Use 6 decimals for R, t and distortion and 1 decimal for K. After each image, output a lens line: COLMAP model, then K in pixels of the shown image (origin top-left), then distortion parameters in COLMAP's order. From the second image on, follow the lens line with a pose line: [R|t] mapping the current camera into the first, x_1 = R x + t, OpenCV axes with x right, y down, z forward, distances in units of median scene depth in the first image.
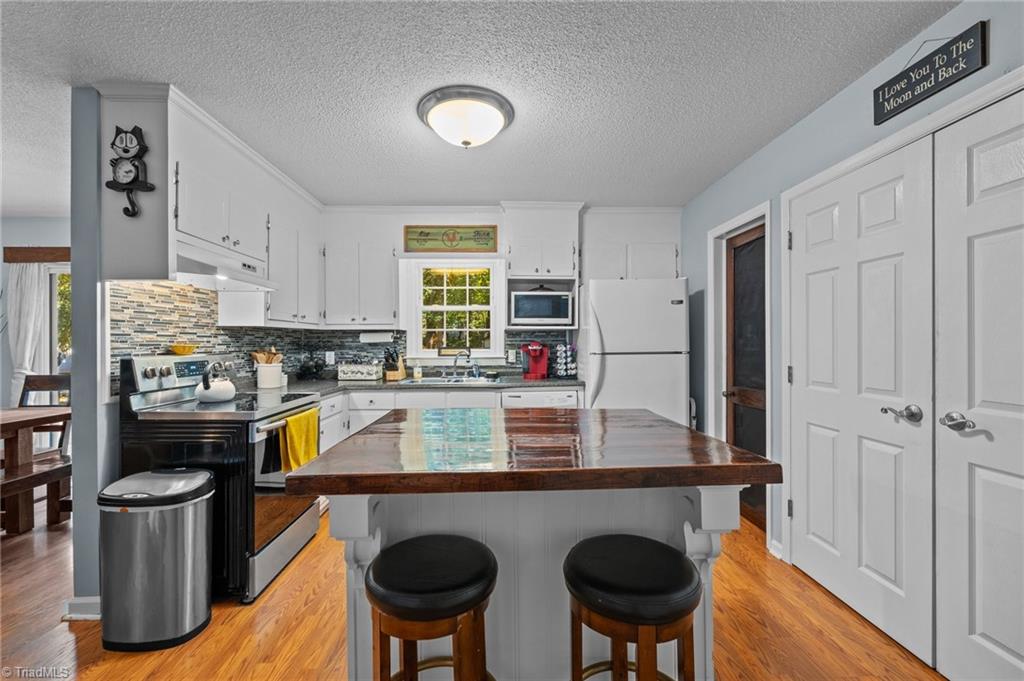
lens RADIAL K [[421.0, 0, 510.4], [0, 421.0, 343.7], [0, 0, 1]] dist [0.002459, -0.002596]
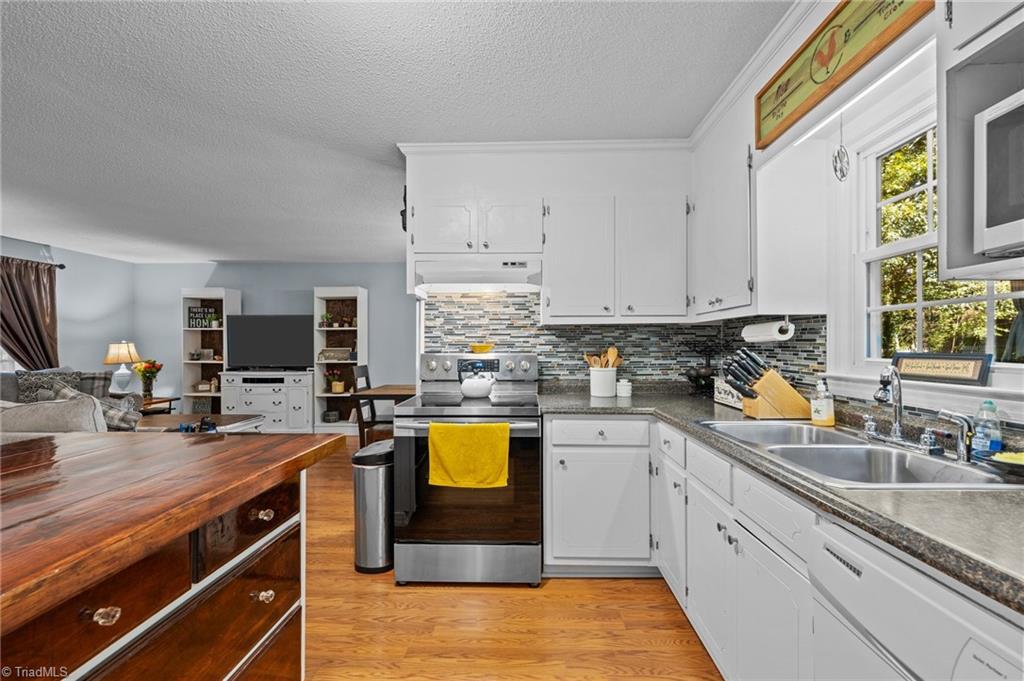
lens RADIAL K [[421.0, 0, 510.0], [0, 421.0, 345.6], [0, 0, 1]] dist [0.002459, -0.002596]
pose [[-0.068461, 0.003781, -0.997647, 0.435061], [-0.001118, 0.999992, 0.003866, 0.001137], [0.997653, 0.001380, -0.068456, 1.346561]]
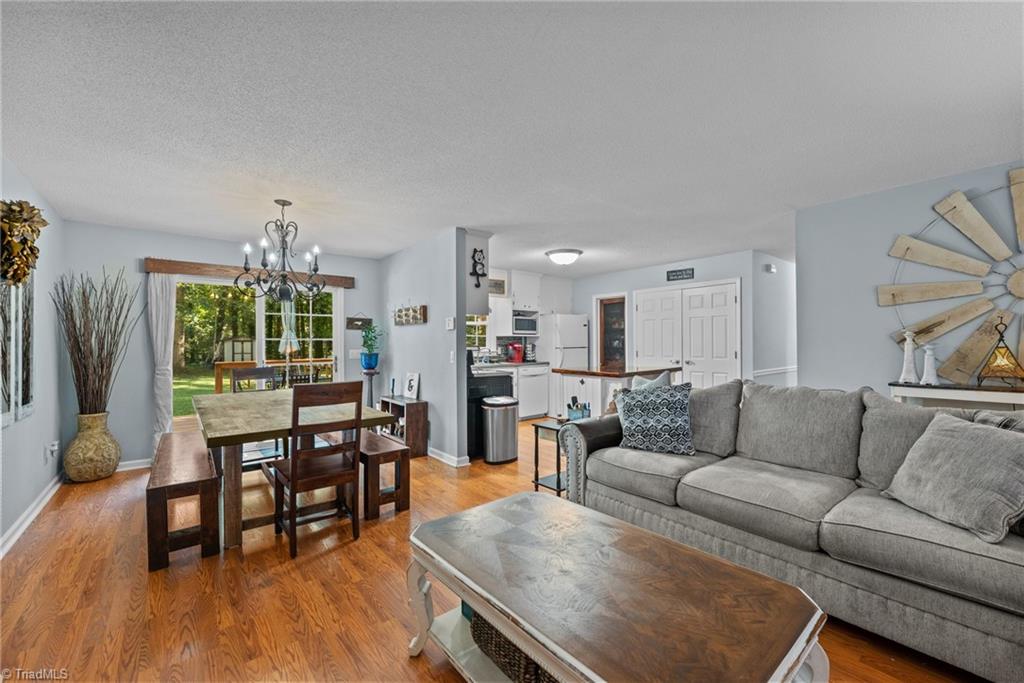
lens RADIAL K [[421.0, 0, 514.9], [0, 421.0, 341.6], [0, 0, 1]] dist [0.002459, -0.002596]
pose [[0.789842, 0.002837, 0.613304, -2.036596], [0.003937, 0.999945, -0.009696, 0.014898], [-0.613298, 0.010072, 0.789787, -0.883700]]
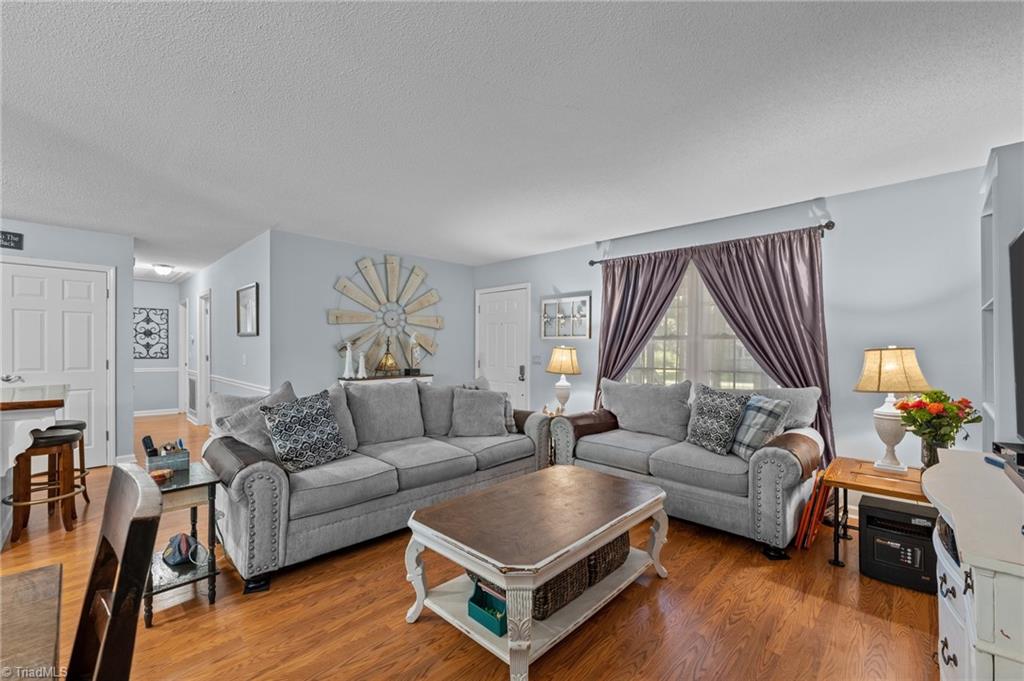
lens RADIAL K [[421.0, 0, 509.4], [0, 421.0, 353.1], [0, 0, 1]] dist [0.002459, -0.002596]
pose [[-0.695892, -0.007927, 0.718103, -2.192796], [-0.002914, 0.999962, 0.008215, 0.000739], [-0.718141, 0.003624, -0.695888, 0.420216]]
